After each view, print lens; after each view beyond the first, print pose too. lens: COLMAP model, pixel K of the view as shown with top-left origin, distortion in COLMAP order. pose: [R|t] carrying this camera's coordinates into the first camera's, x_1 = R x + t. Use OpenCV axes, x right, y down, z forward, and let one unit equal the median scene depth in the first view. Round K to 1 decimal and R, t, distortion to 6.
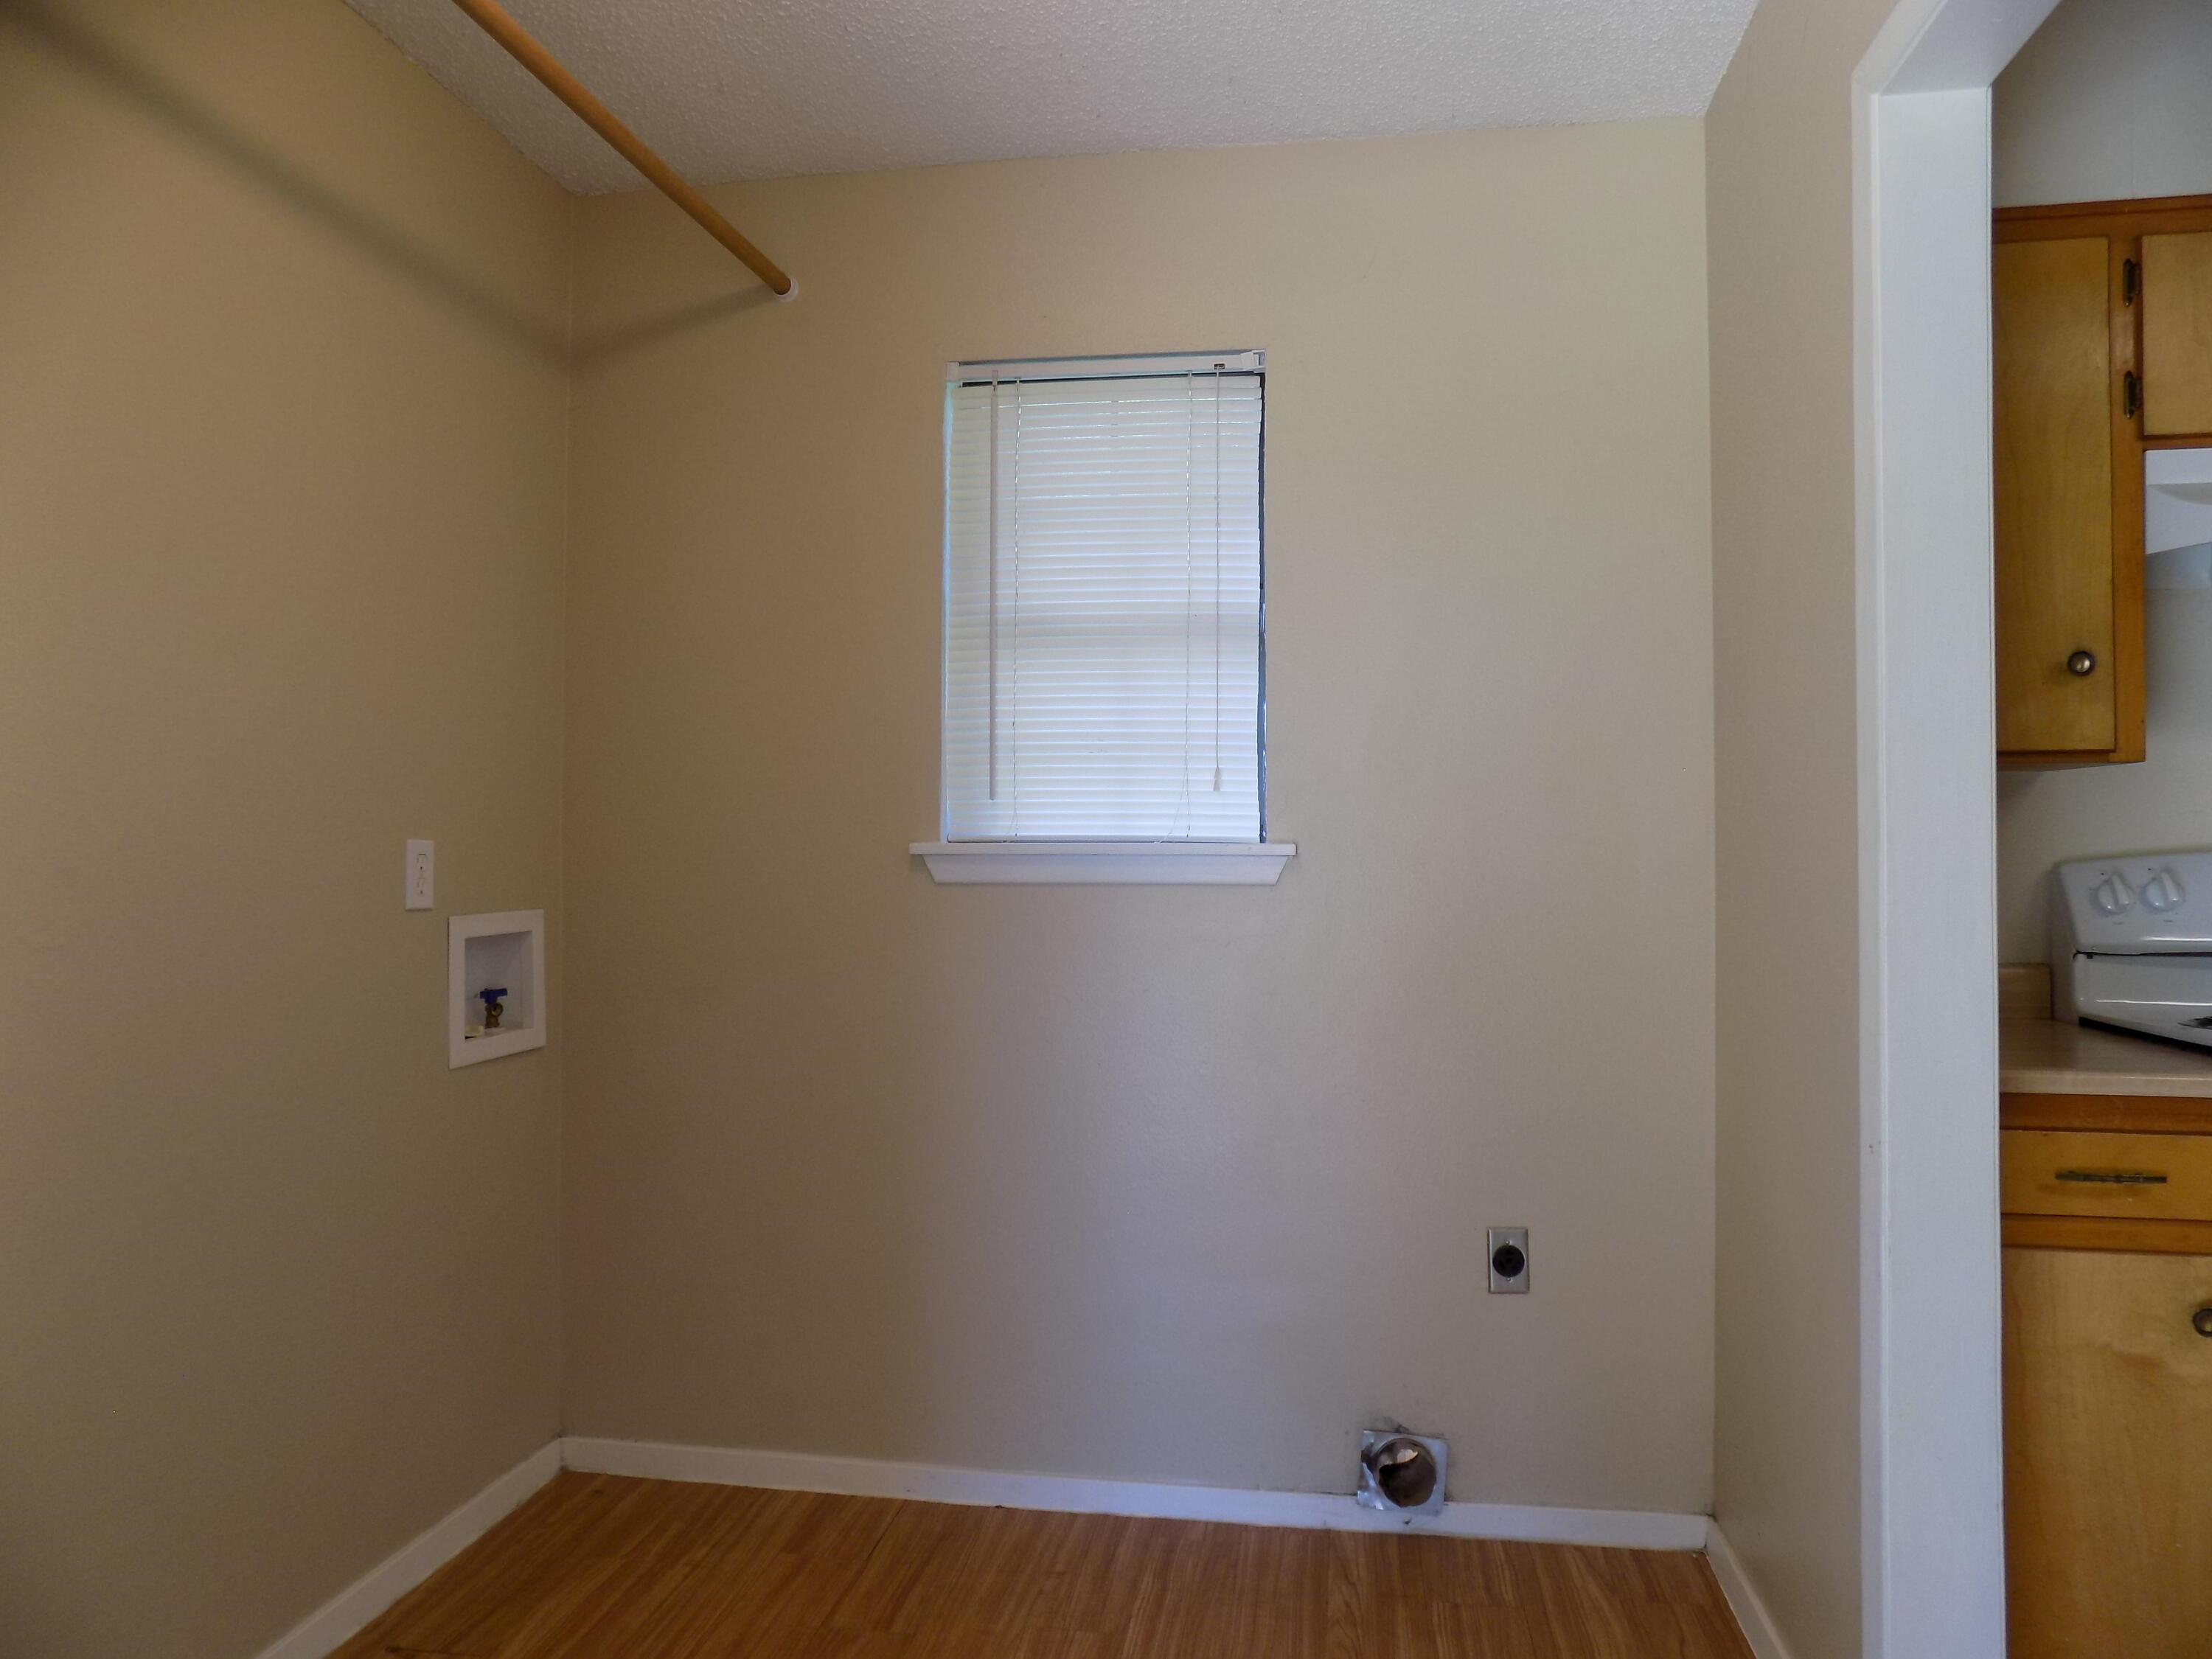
lens RADIAL K [[1489.3, 0, 1102.6], [0, 1489.3, 836.8], [0, 0, 1]] dist [-0.048742, 0.025617]
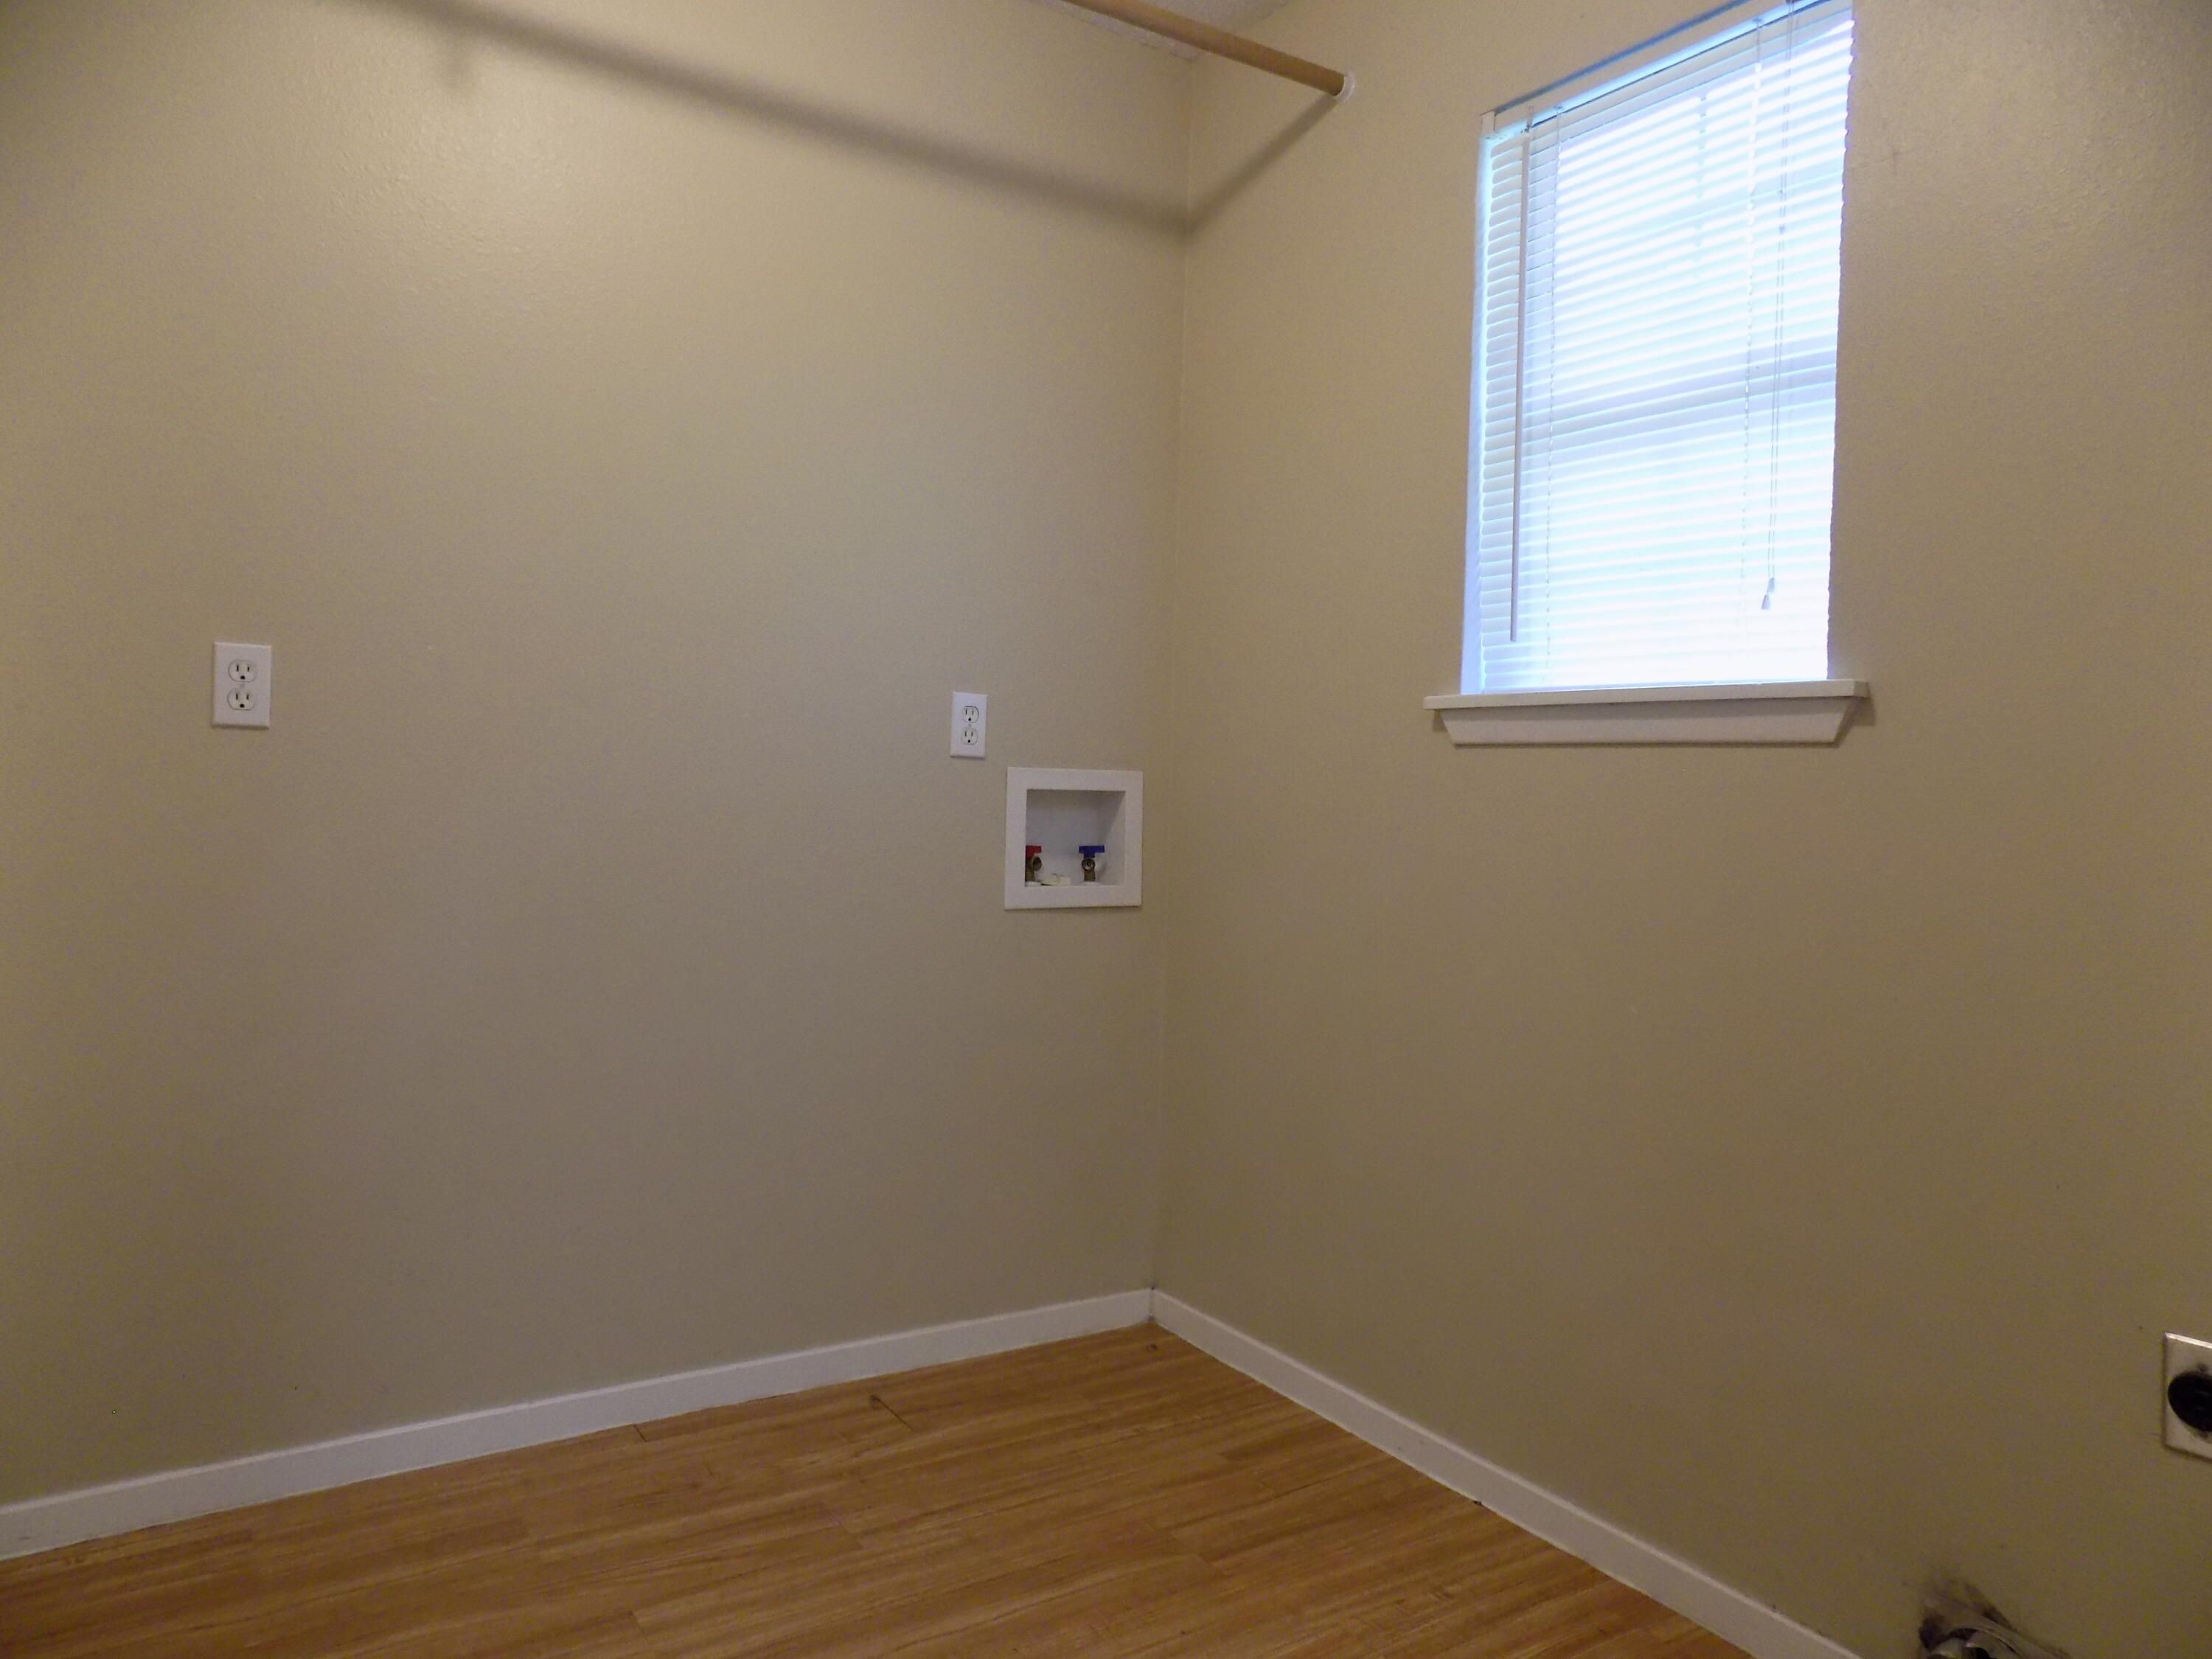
lens RADIAL K [[1489.3, 0, 1103.6], [0, 1489.3, 825.8], [0, 0, 1]] dist [-0.048742, 0.025617]
pose [[0.671868, 0.042960, -0.739424, 0.392814], [-0.026704, 0.999072, 0.033782, 0.055653], [0.740190, -0.002952, 0.672392, 0.304255]]
